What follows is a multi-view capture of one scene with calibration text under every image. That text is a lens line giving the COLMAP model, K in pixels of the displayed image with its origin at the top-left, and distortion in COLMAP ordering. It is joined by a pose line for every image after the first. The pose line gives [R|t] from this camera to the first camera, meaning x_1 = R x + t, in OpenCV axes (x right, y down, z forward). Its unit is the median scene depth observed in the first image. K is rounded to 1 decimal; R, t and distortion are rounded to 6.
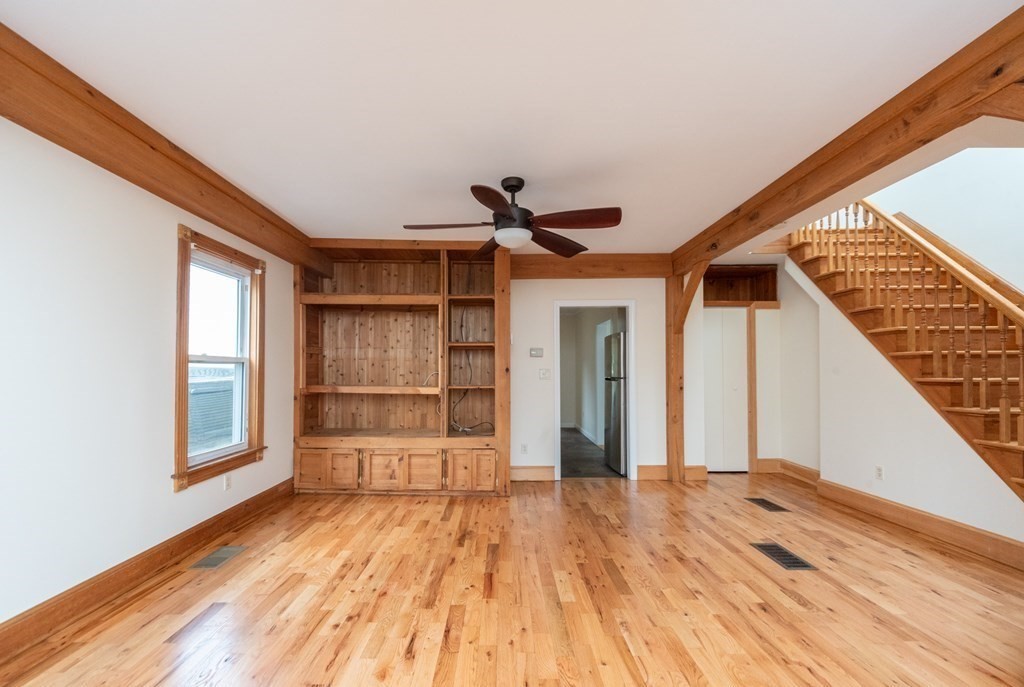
lens RADIAL K [[418.8, 0, 496.2], [0, 418.8, 362.8], [0, 0, 1]] dist [0.002756, -0.001031]
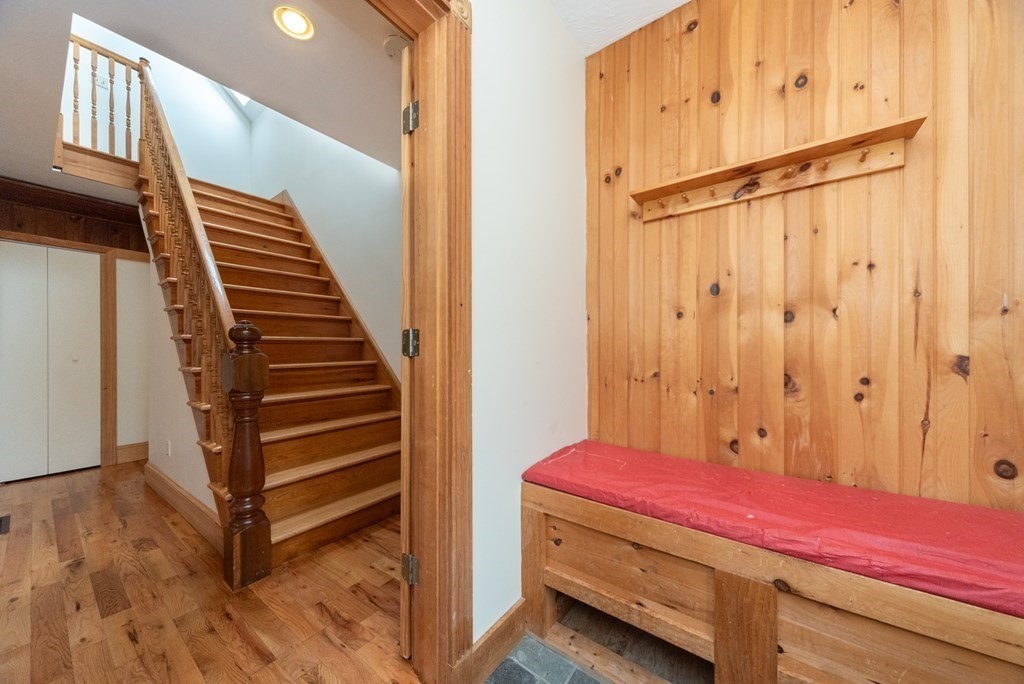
lens RADIAL K [[352.1, 0, 511.0], [0, 352.1, 347.8], [0, 0, 1]] dist [0.008457, -0.001000]
pose [[0.582795, 0.003245, 0.812613, 0.623061], [-0.009883, 0.999946, 0.003095, 0.039248], [-0.812559, -0.009835, 0.582796, 0.001125]]
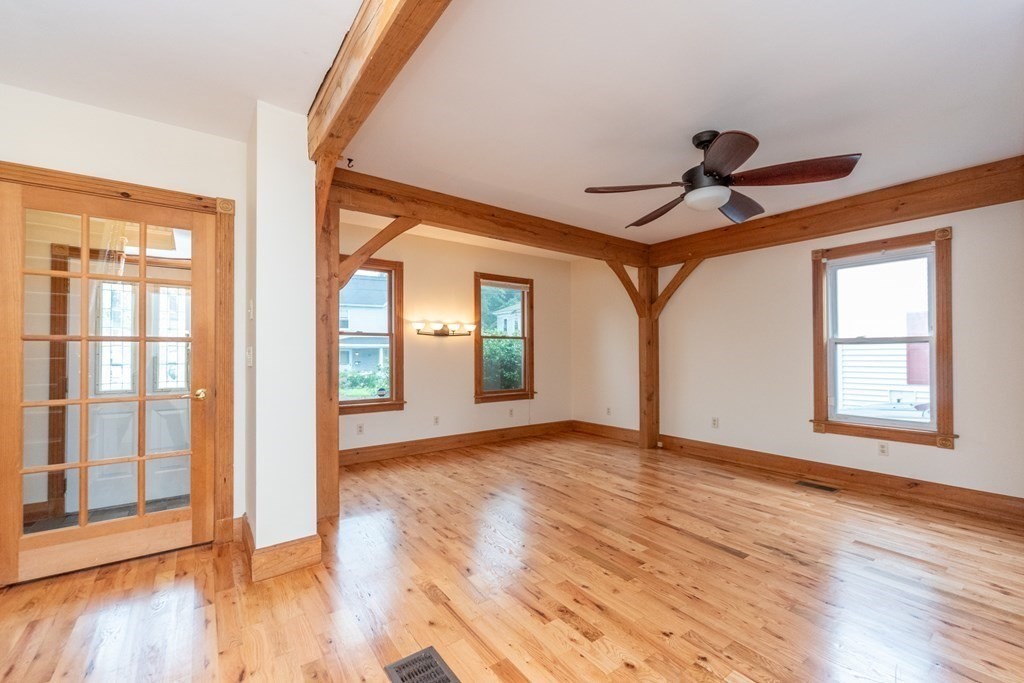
lens RADIAL K [[426.9, 0, 534.0], [0, 426.9, 349.8], [0, 0, 1]] dist [-0.001501, -0.000467]
pose [[-0.782728, -0.004010, -0.622351, 0.614094], [0.014091, 0.999609, -0.024163, 0.026245], [0.622204, -0.027682, -0.782366, 1.018628]]
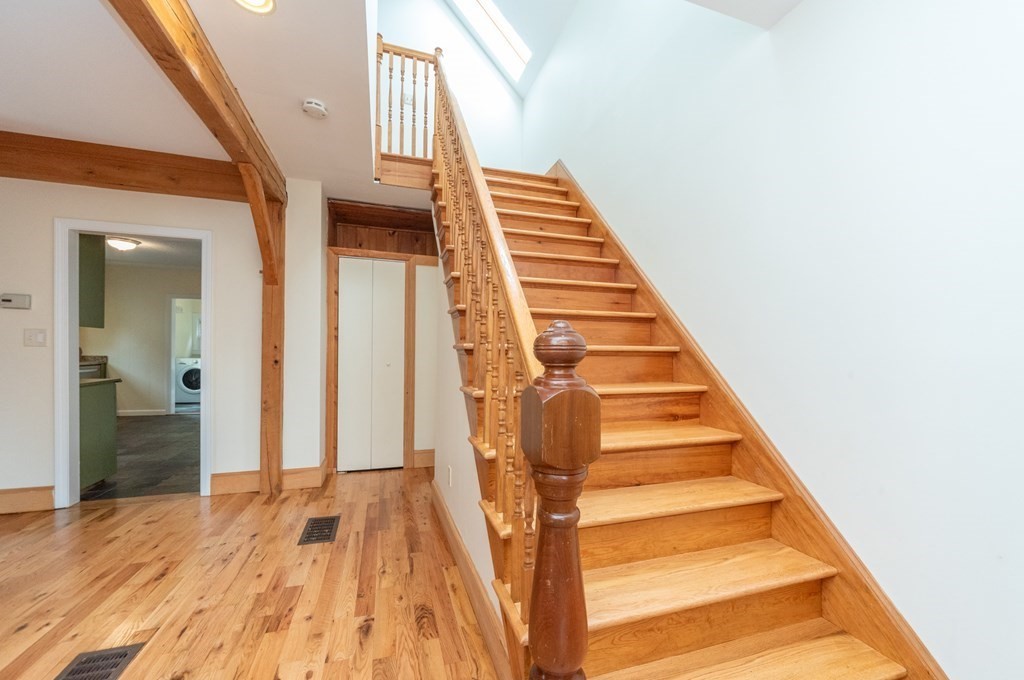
lens RADIAL K [[396.5, 0, 509.8], [0, 396.5, 353.4], [0, 0, 1]] dist [-0.003958, -0.000091]
pose [[0.947865, 0.014104, 0.318360, 0.673961], [-0.021780, 0.999551, 0.020567, 0.027312], [-0.317927, -0.026428, 0.947747, 0.271809]]
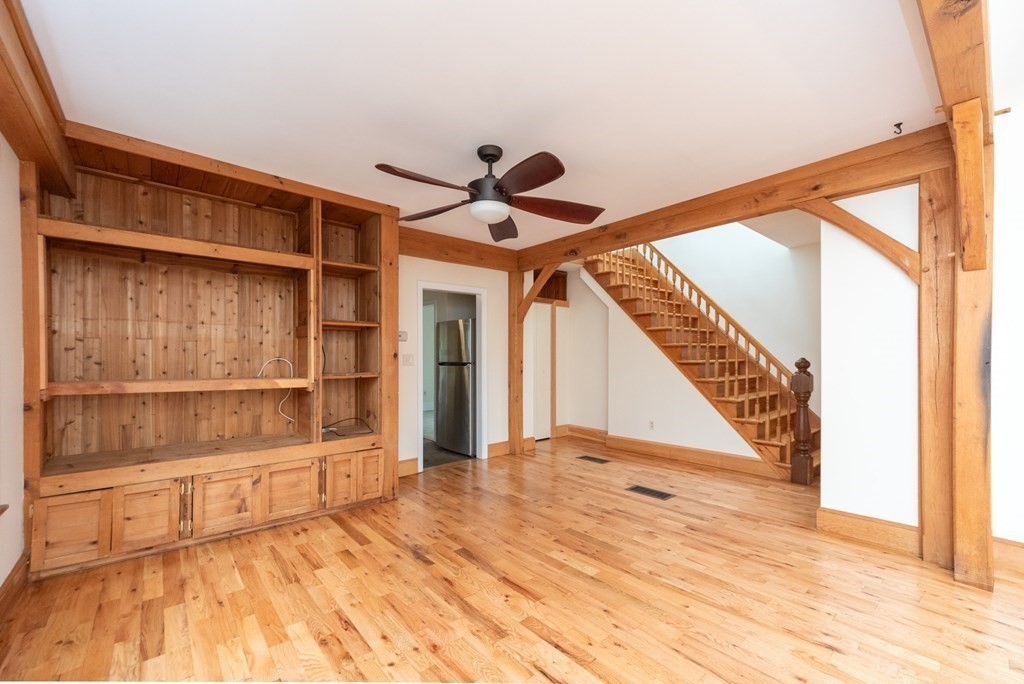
lens RADIAL K [[418.8, 0, 506.1], [0, 418.8, 356.3], [0, 0, 1]] dist [0.002756, -0.001031]
pose [[0.757708, -0.001923, 0.652591, -0.370391], [-0.010760, 0.999823, 0.015440, 0.002832], [-0.652505, -0.018721, 0.757553, 0.190056]]
